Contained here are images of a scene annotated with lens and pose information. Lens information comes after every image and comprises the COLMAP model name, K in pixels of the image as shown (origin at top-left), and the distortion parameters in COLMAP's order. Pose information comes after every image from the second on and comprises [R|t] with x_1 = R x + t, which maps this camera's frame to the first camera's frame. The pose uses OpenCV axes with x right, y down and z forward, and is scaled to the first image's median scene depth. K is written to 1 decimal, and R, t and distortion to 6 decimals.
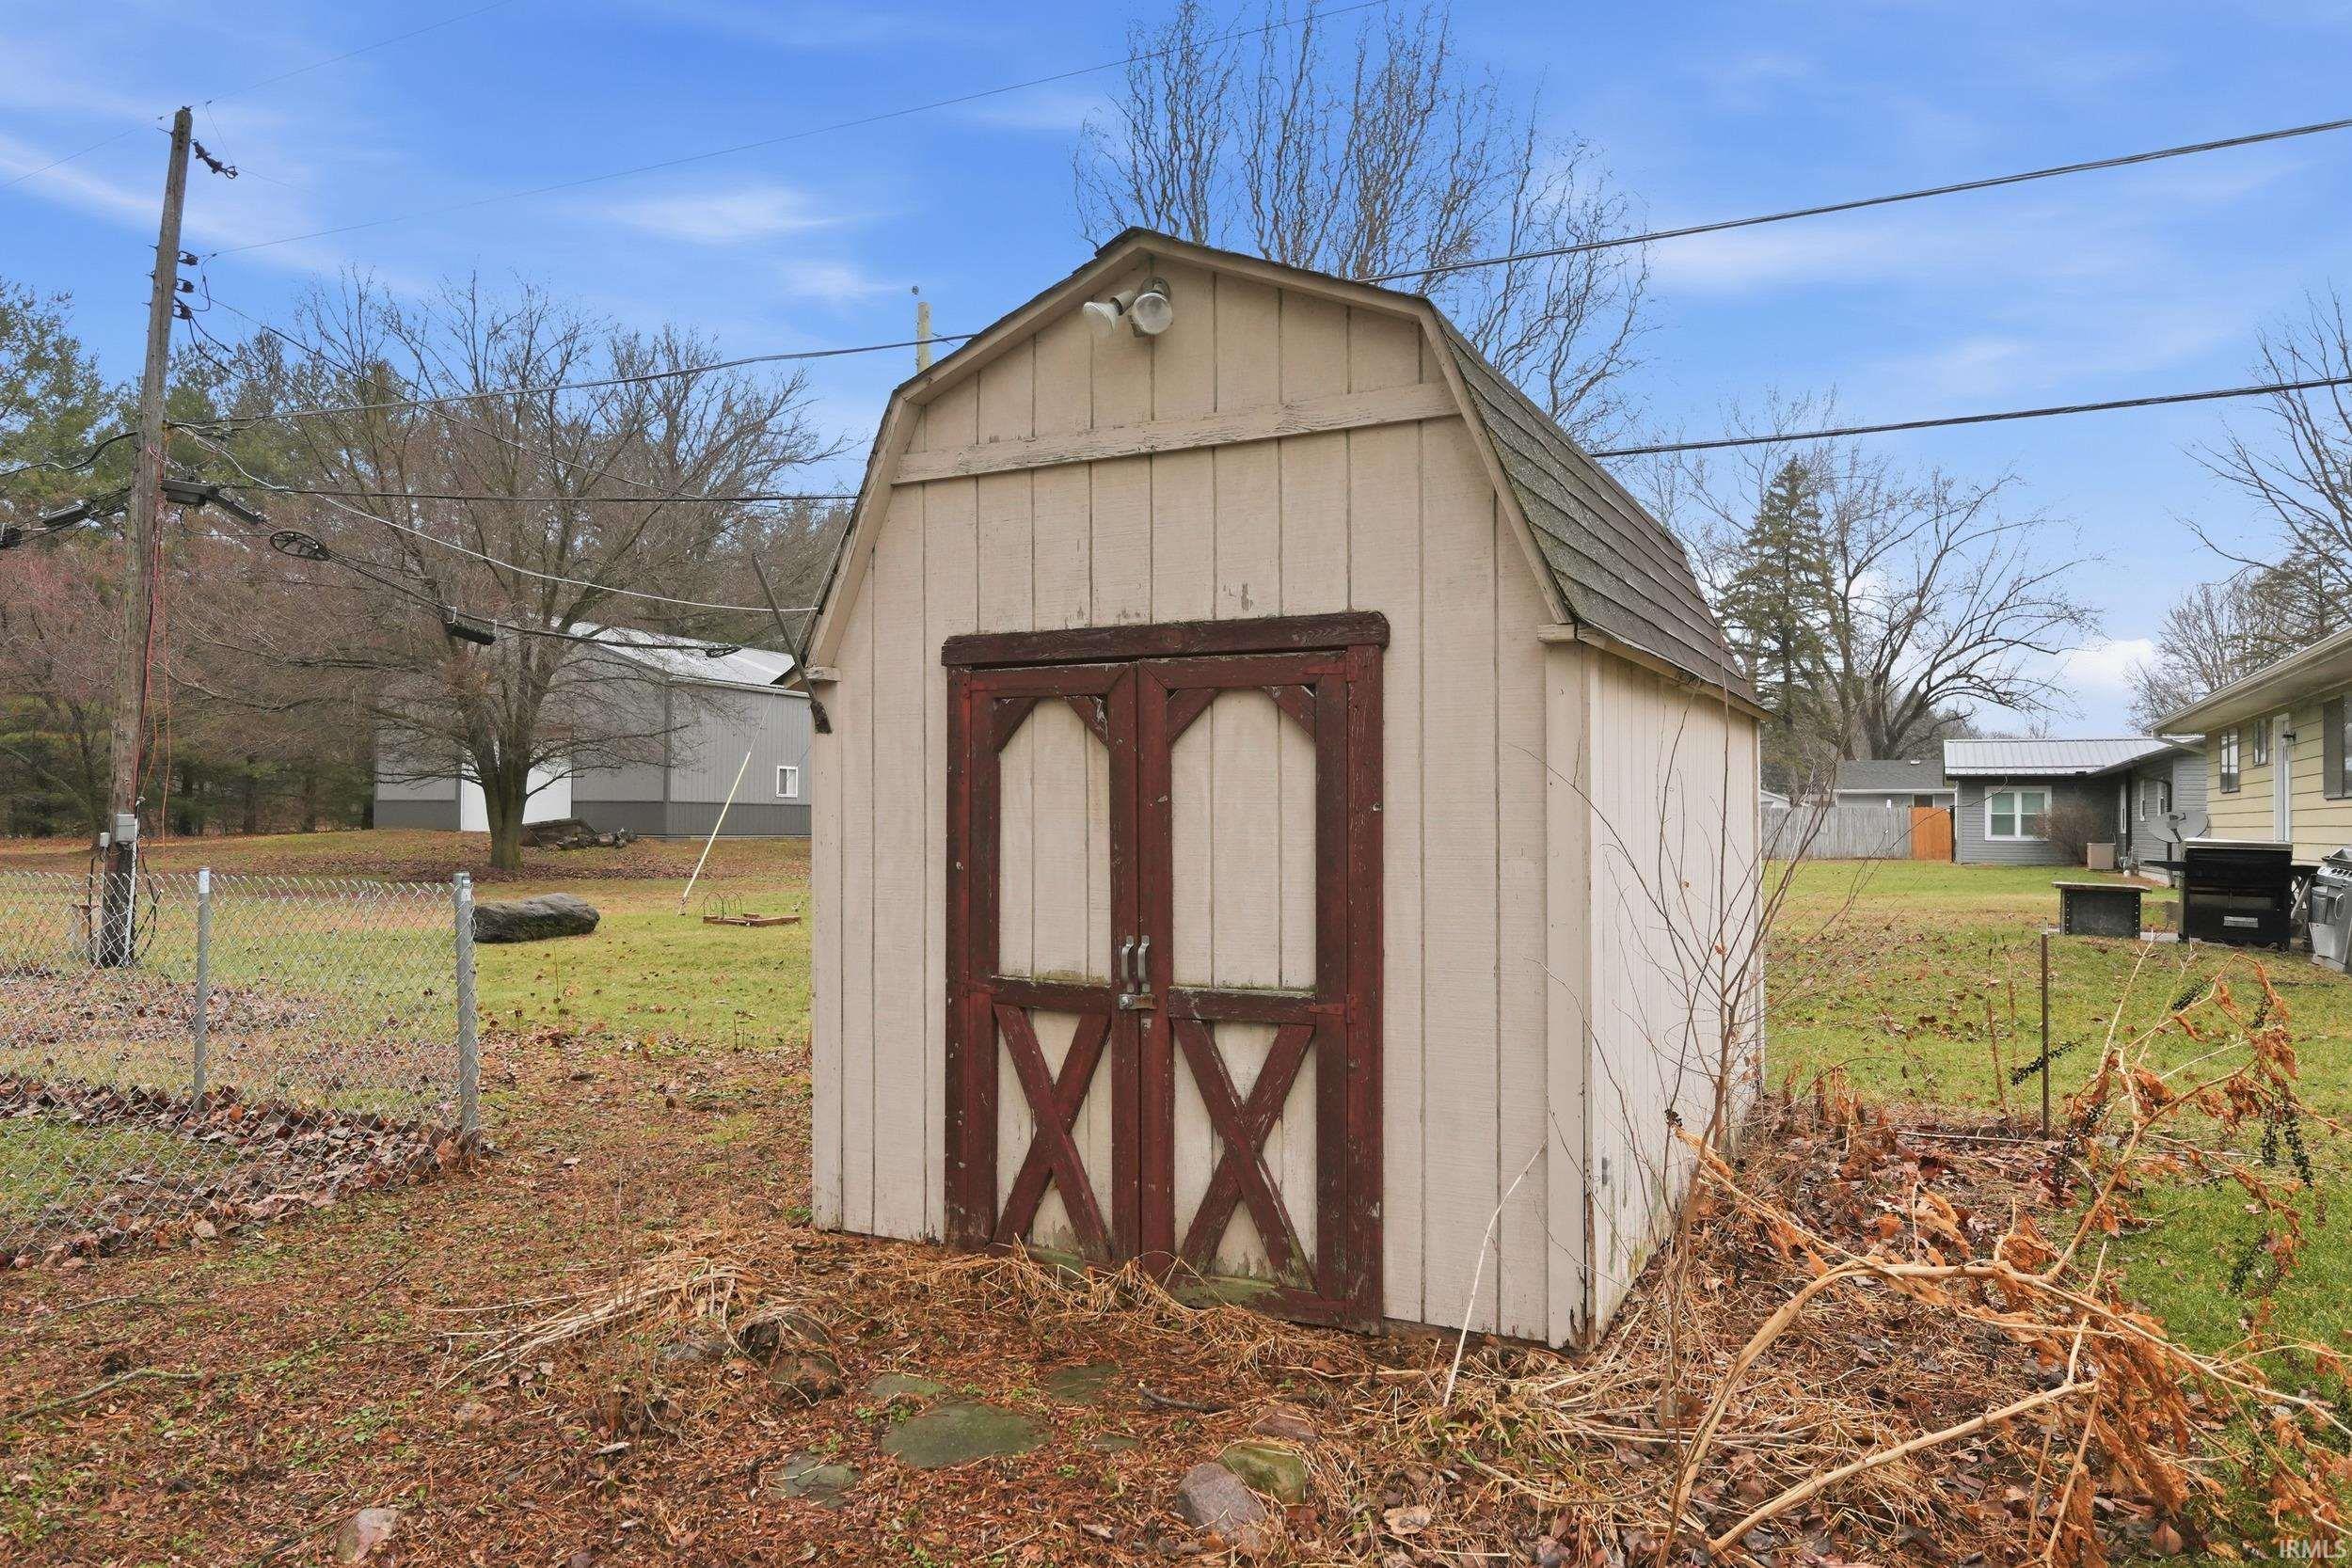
lens RADIAL K [[1344.7, 0, 1176.2], [0, 1344.7, 753.0], [0, 0, 1]] dist [-0.001178, -0.000129]
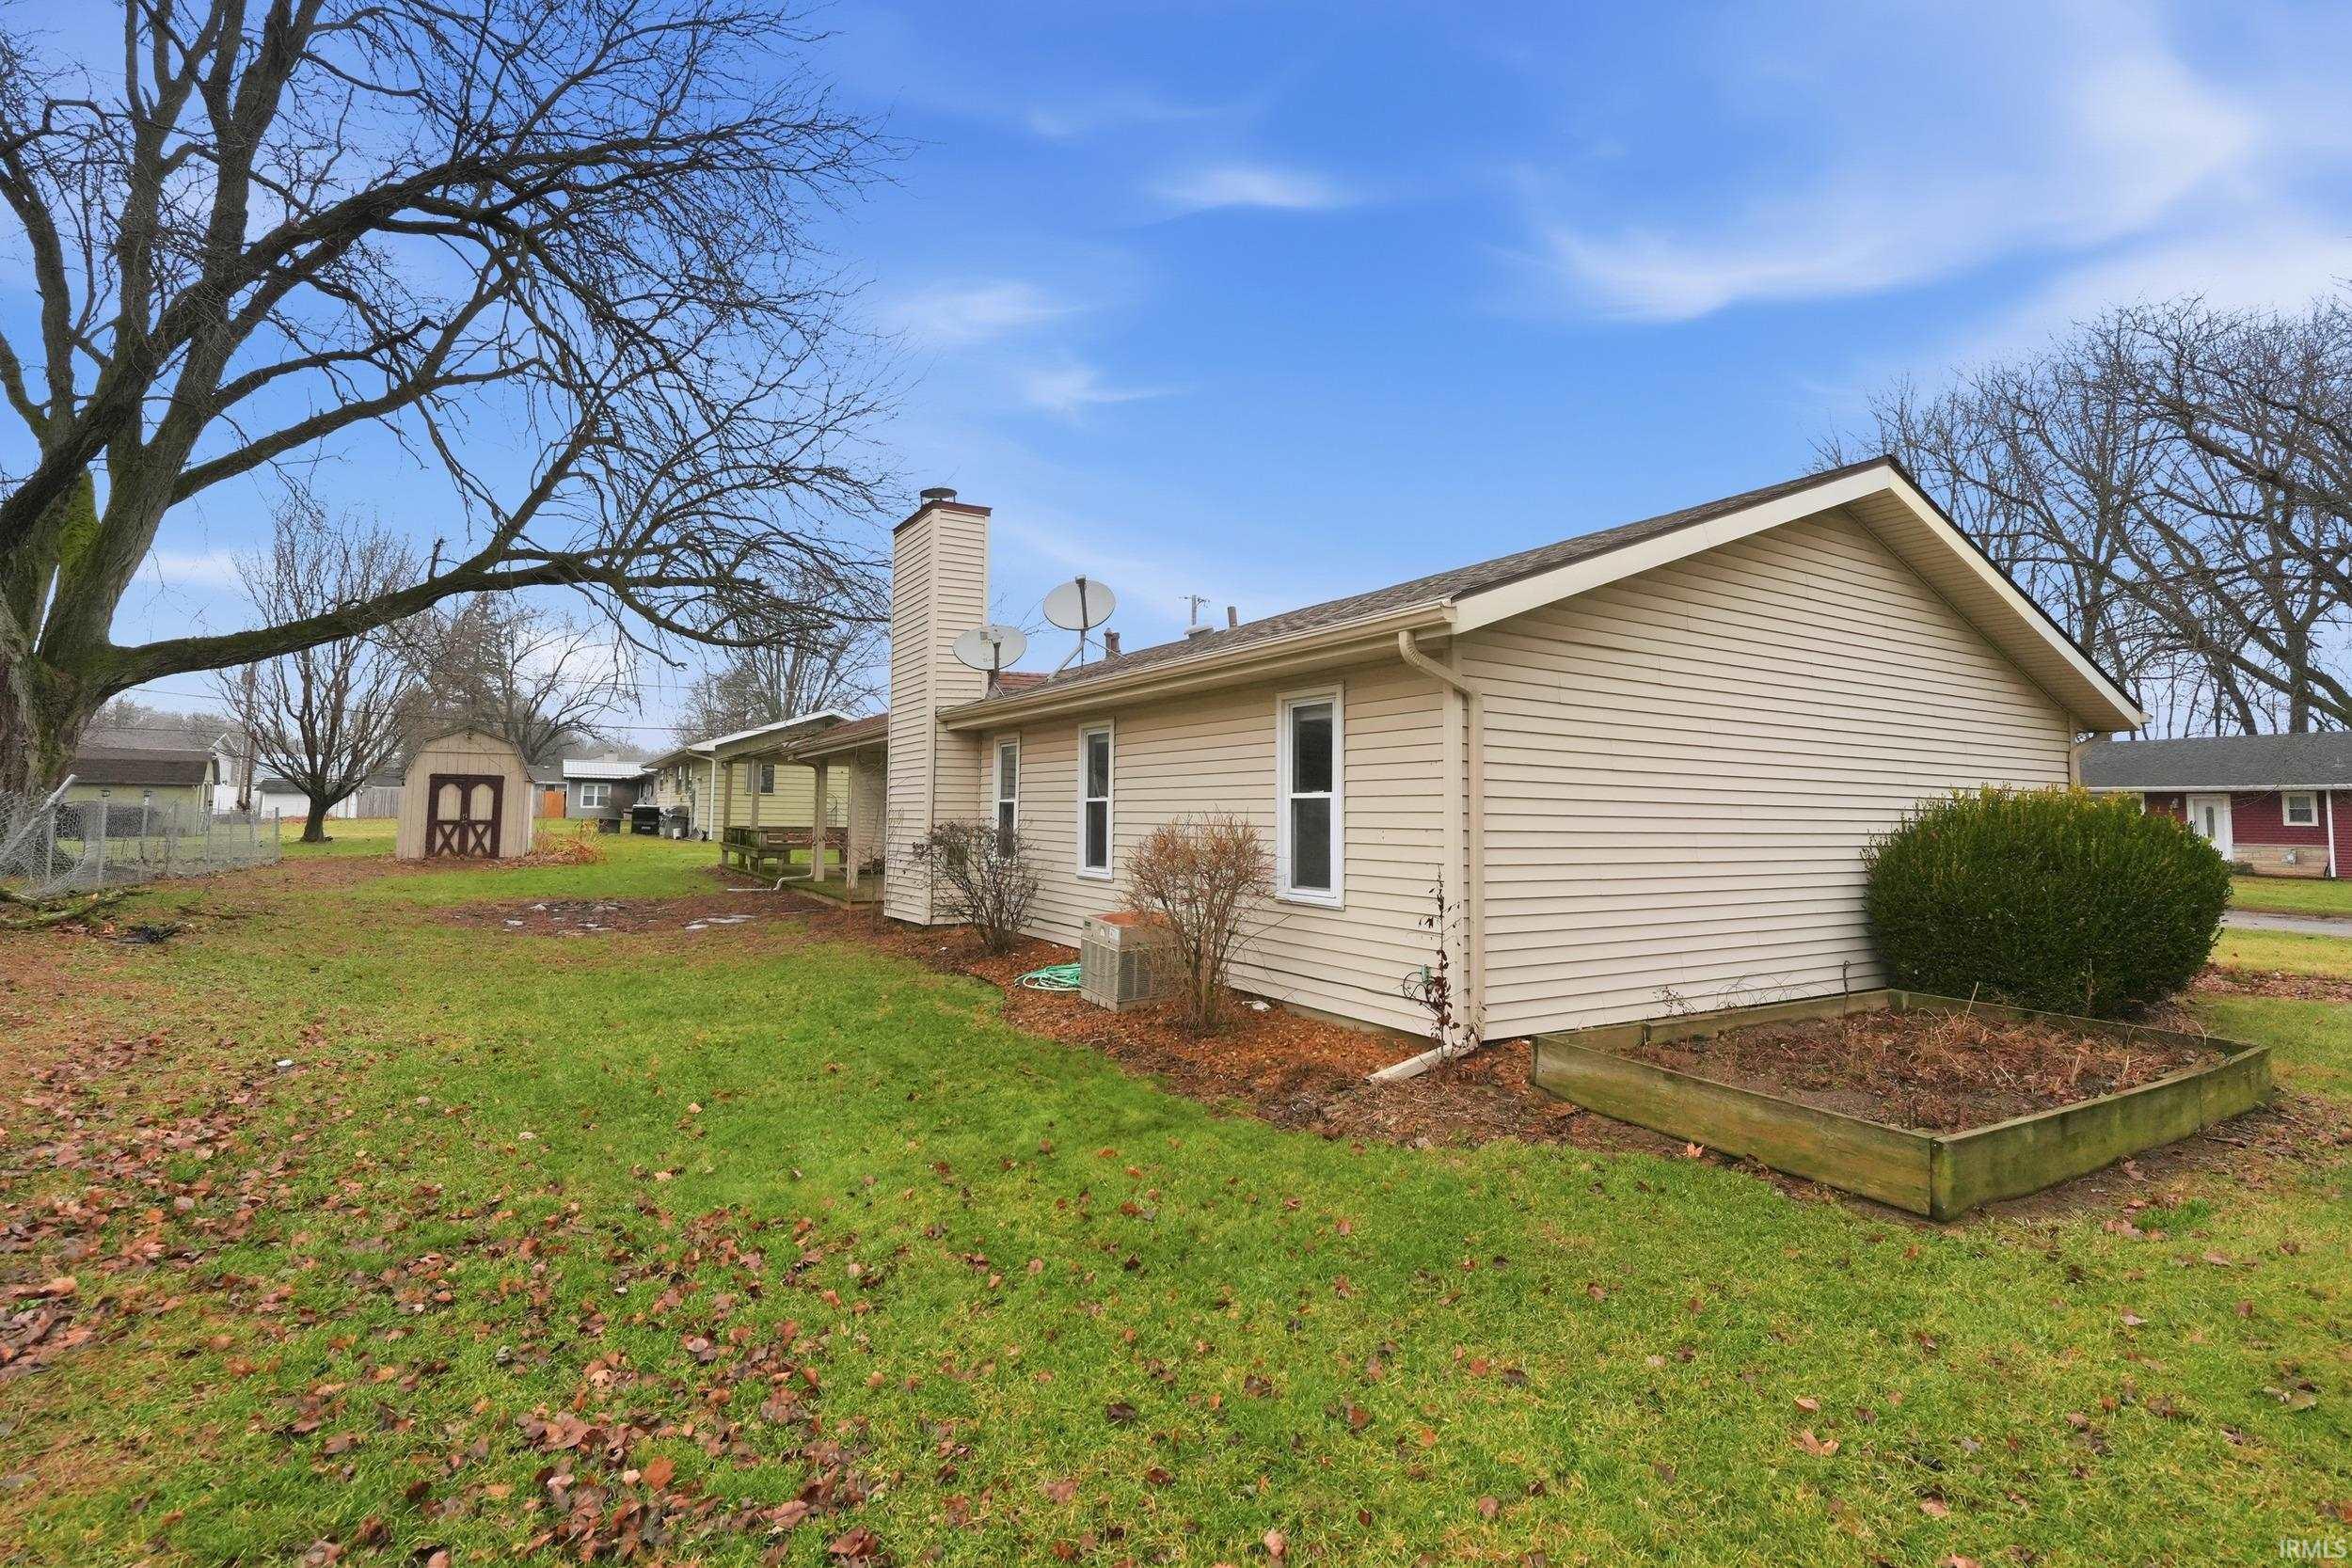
lens RADIAL K [[1005.7, 0, 1176.0], [0, 1005.7, 784.0], [0, 0, 1]] dist [-0.000207, 0.000084]
pose [[0.479482, 0.024515, 0.877209, -3.043164], [-0.057033, 0.998367, 0.003273, -0.281751], [-0.875696, -0.051599, 0.480097, -5.201577]]
